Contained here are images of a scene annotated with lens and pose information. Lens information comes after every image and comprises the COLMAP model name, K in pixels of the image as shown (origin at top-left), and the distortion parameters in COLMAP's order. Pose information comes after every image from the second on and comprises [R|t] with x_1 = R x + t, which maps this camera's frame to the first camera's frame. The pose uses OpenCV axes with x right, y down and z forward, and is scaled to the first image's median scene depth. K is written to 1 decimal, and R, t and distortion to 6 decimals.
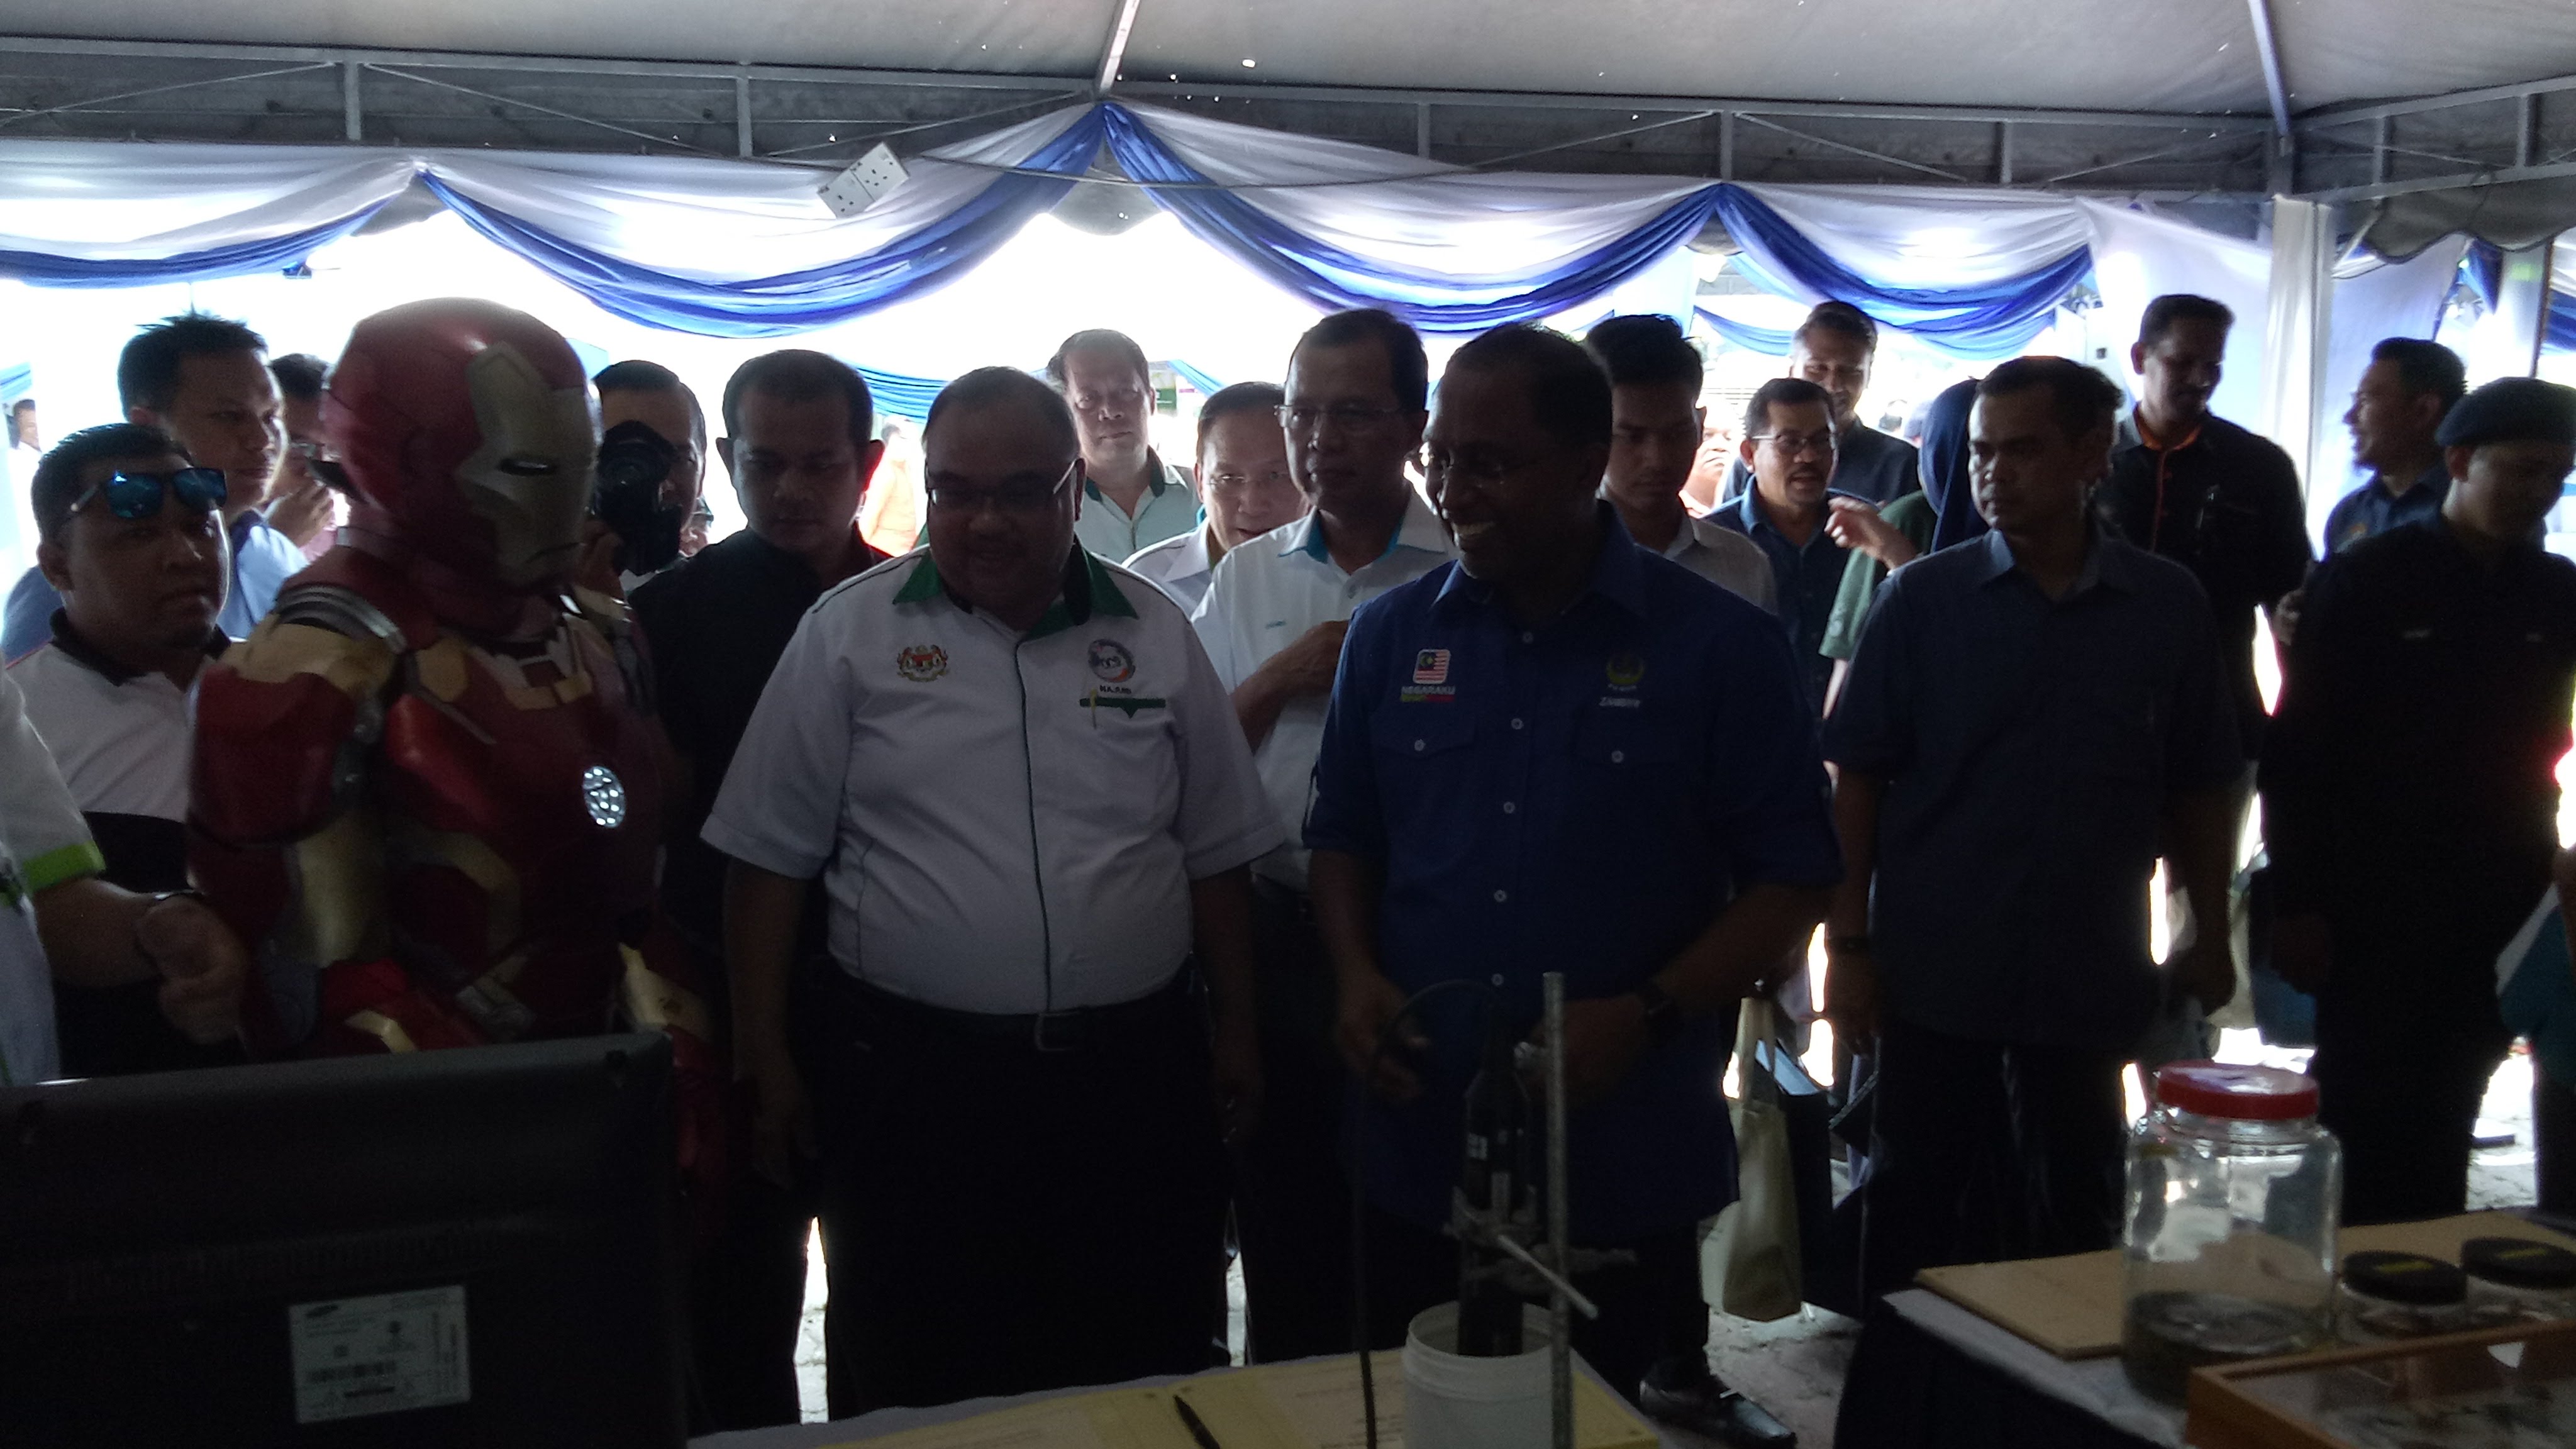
lens RADIAL K [[2407.2, 0, 1288.3], [0, 2407.2, 735.4], [0, 0, 1]] dist [0.014733, -0.028824]
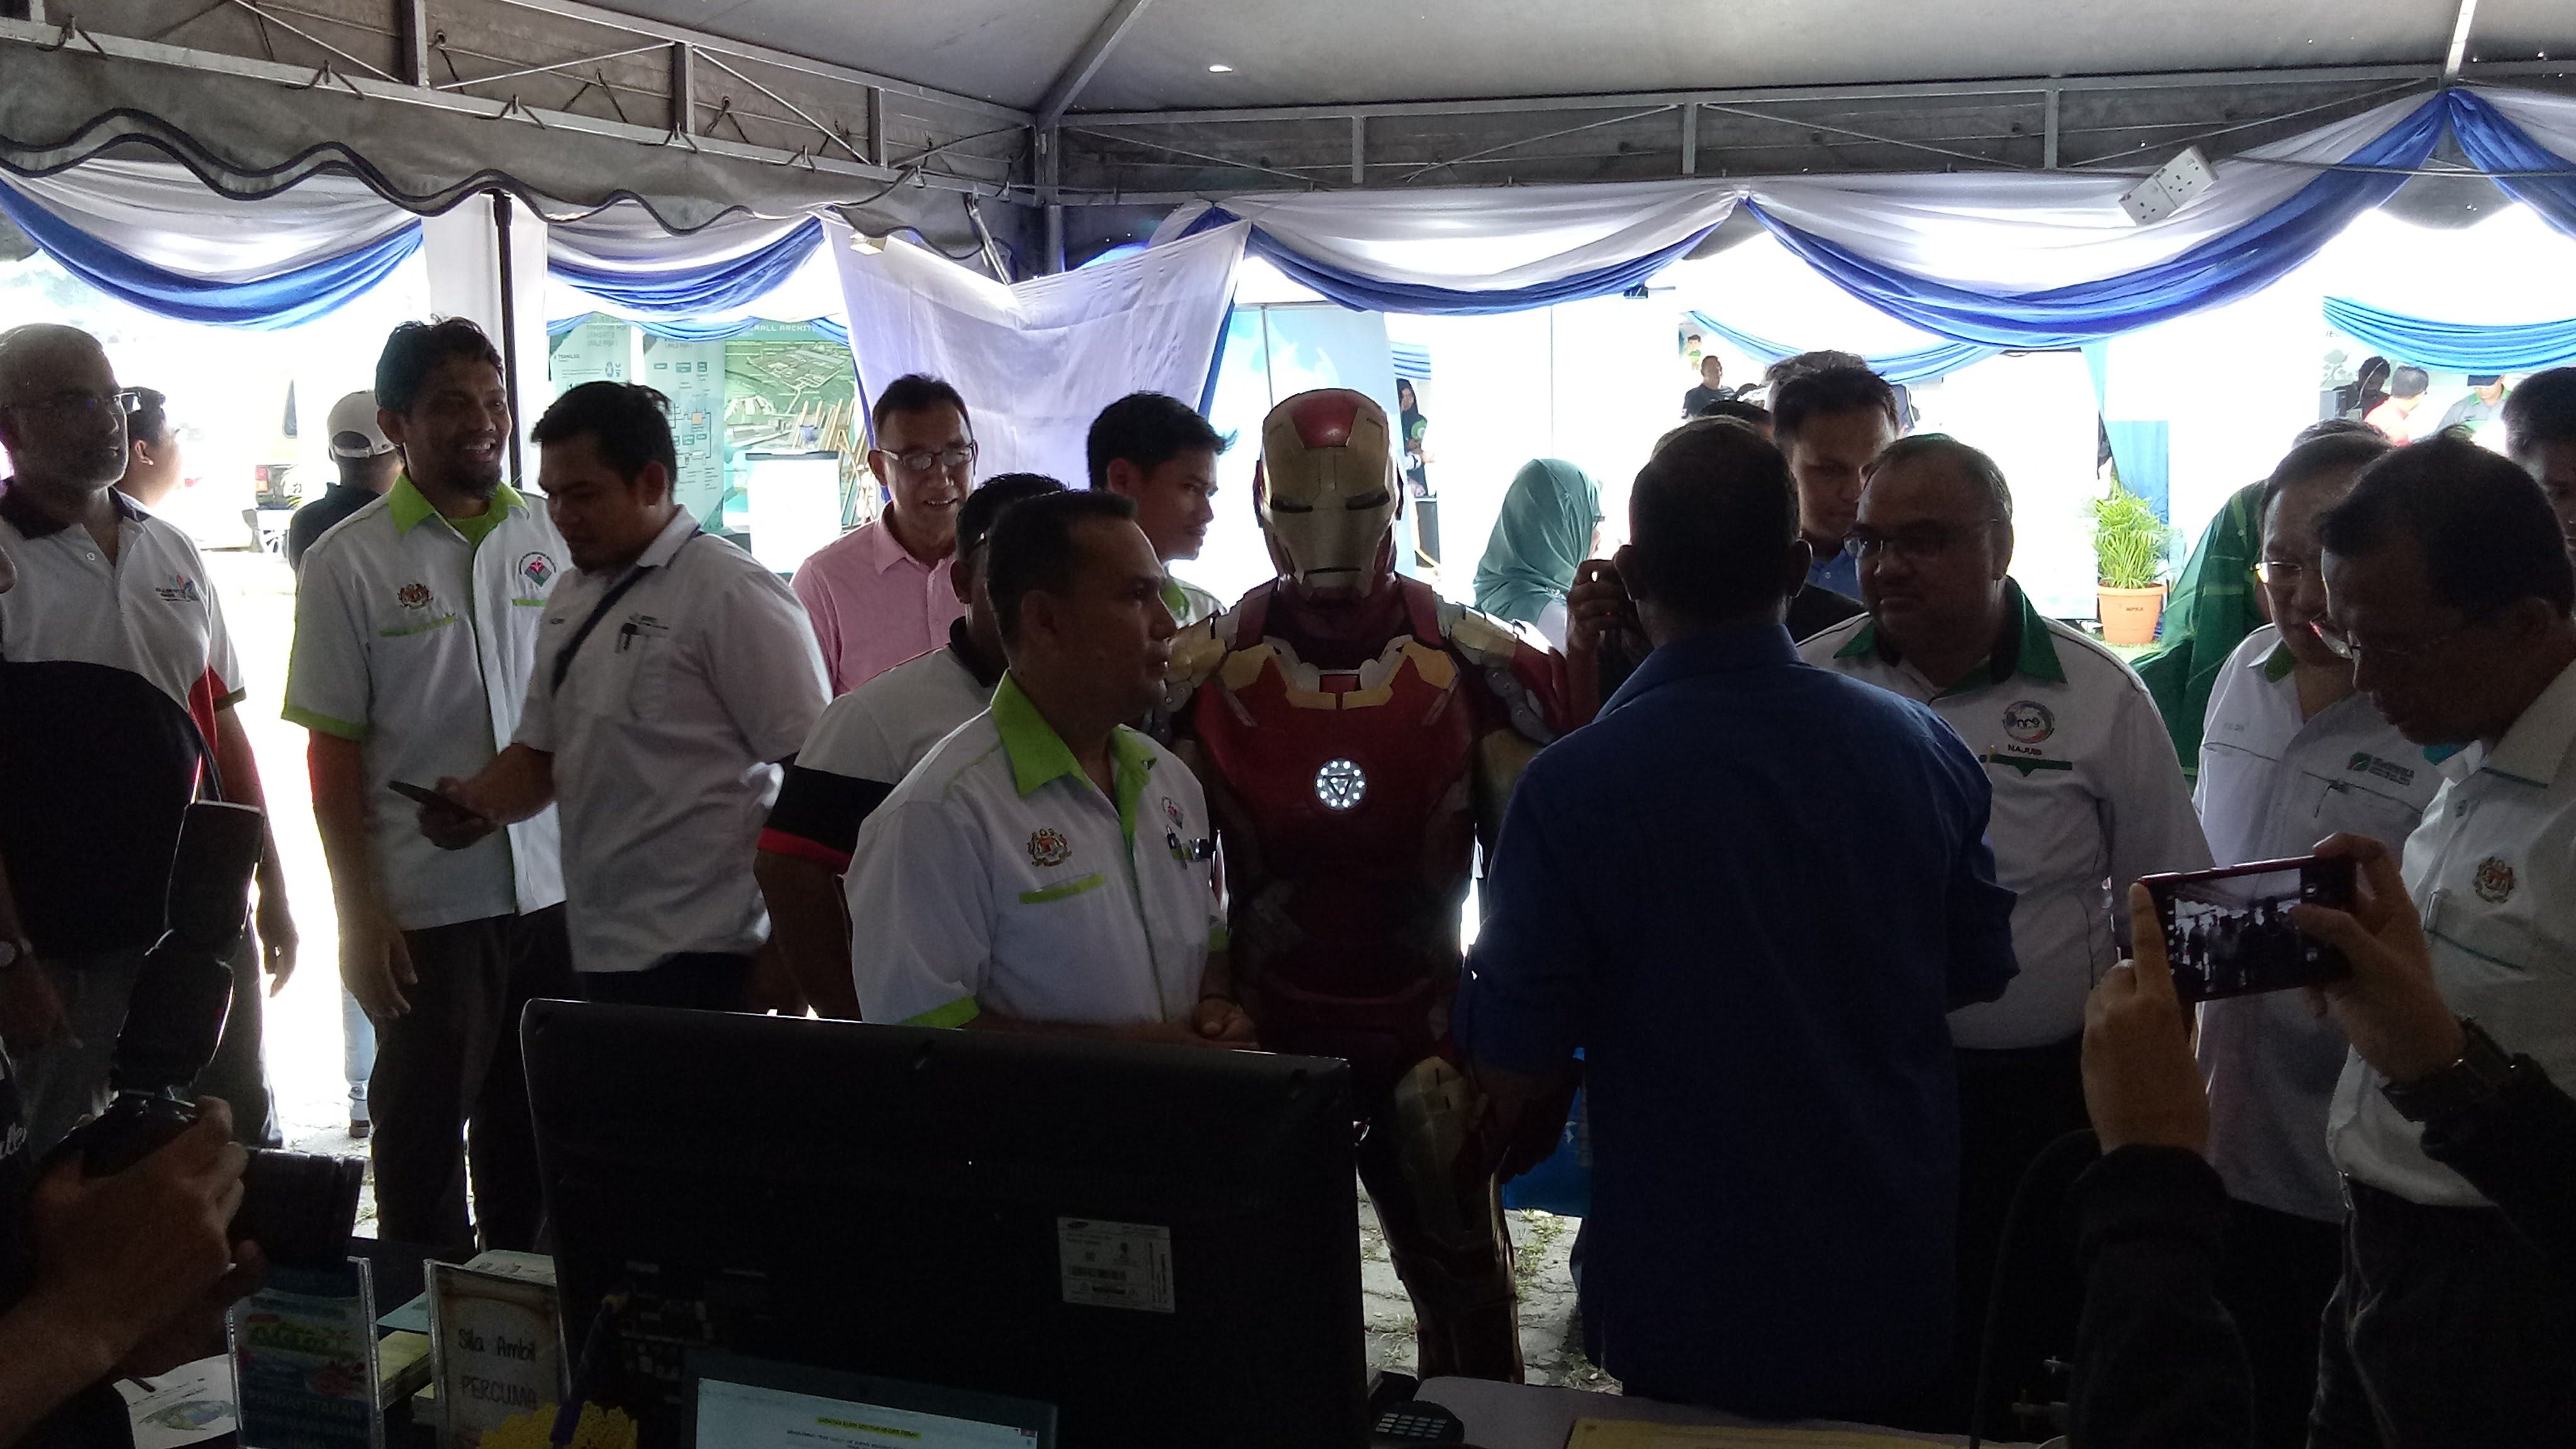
lens RADIAL K [[2407.2, 0, 1288.3], [0, 2407.2, 735.4], [0, 0, 1]] dist [0.014733, -0.028824]
pose [[0.817351, 0.088820, -0.569252, 0.112123], [-0.073818, 0.996046, 0.049423, -0.028846], [0.571391, 0.001625, 0.820676, -0.015936]]
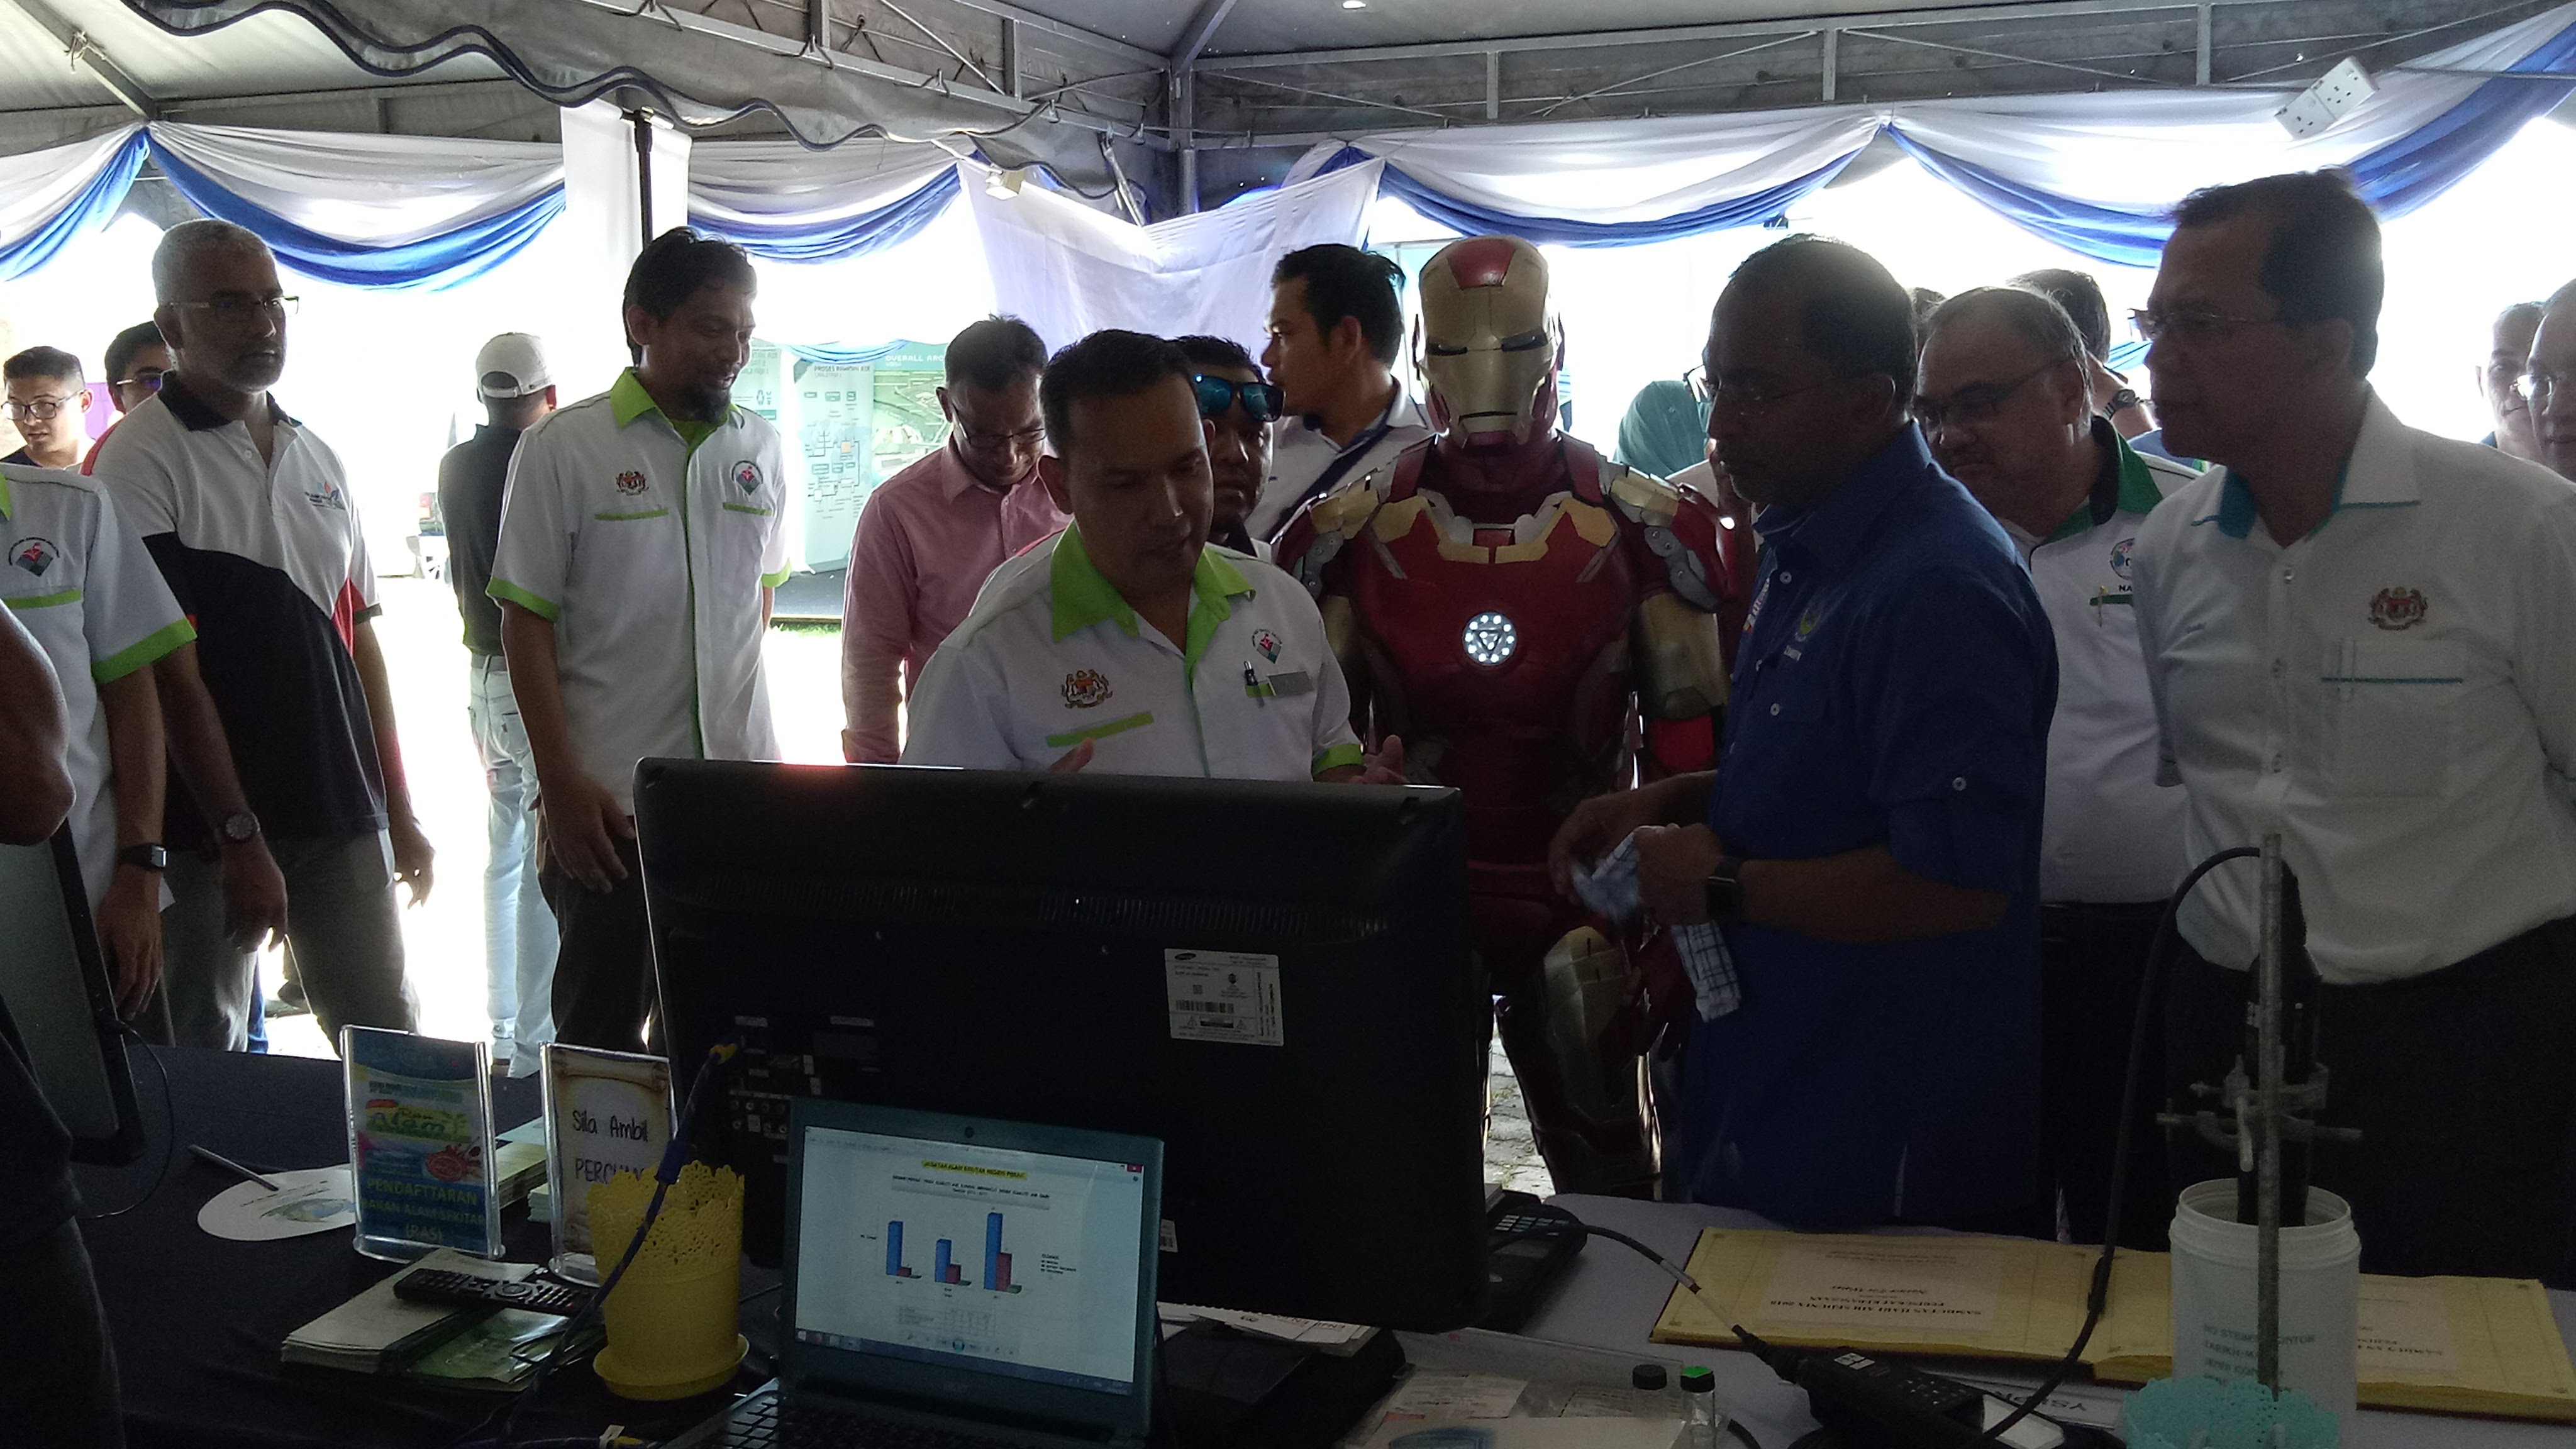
lens RADIAL K [[2411.5, 0, 1290.6], [0, 2411.5, 713.8], [0, 0, 1]] dist [0.016775, -0.031198]
pose [[0.782700, 0.075648, -0.617784, 0.115182], [-0.071734, 0.996936, 0.031191, 0.013754], [0.618251, 0.019903, 0.785729, -0.007494]]
